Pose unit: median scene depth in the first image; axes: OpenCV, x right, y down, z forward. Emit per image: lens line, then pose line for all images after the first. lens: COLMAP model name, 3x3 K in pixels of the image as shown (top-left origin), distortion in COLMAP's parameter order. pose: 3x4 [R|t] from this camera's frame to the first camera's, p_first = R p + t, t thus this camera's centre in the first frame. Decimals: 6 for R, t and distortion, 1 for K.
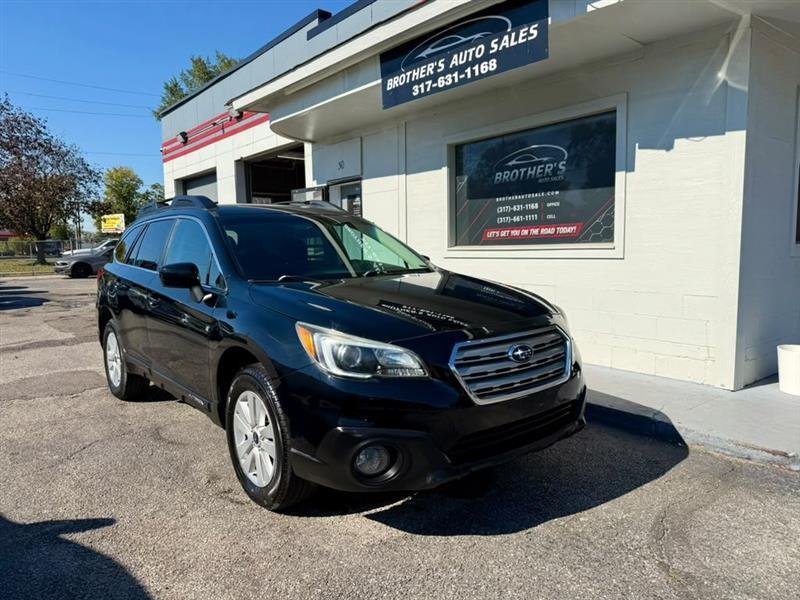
lens RADIAL K [[579.3, 0, 399.0], [0, 579.3, 304.5], [0, 0, 1]] dist [0.019492, -0.040154]
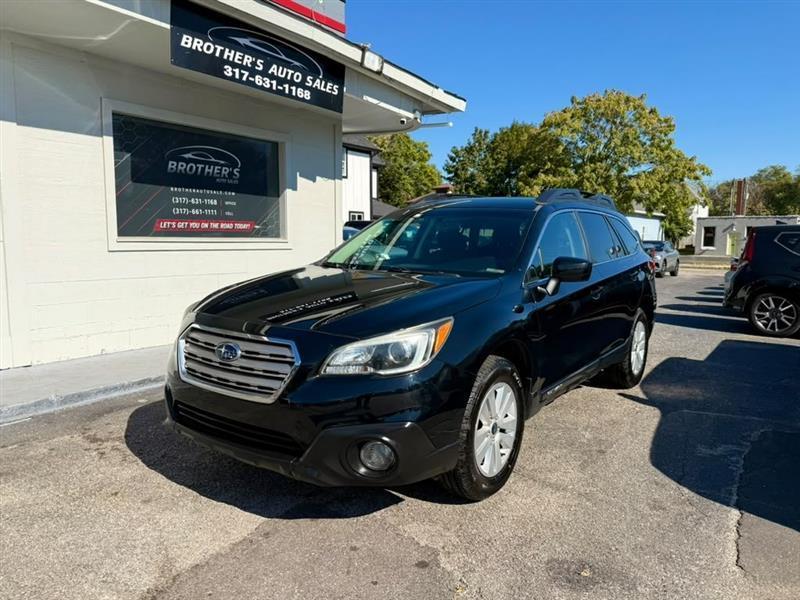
lens RADIAL K [[579.3, 0, 397.3], [0, 579.3, 302.1], [0, 0, 1]] dist [0.019492, -0.040154]
pose [[-0.270701, -0.092845, 0.958176, -1.009027], [0.087142, 0.988889, 0.120440, -0.091998], [-0.958711, 0.116100, -0.259602, 1.057419]]
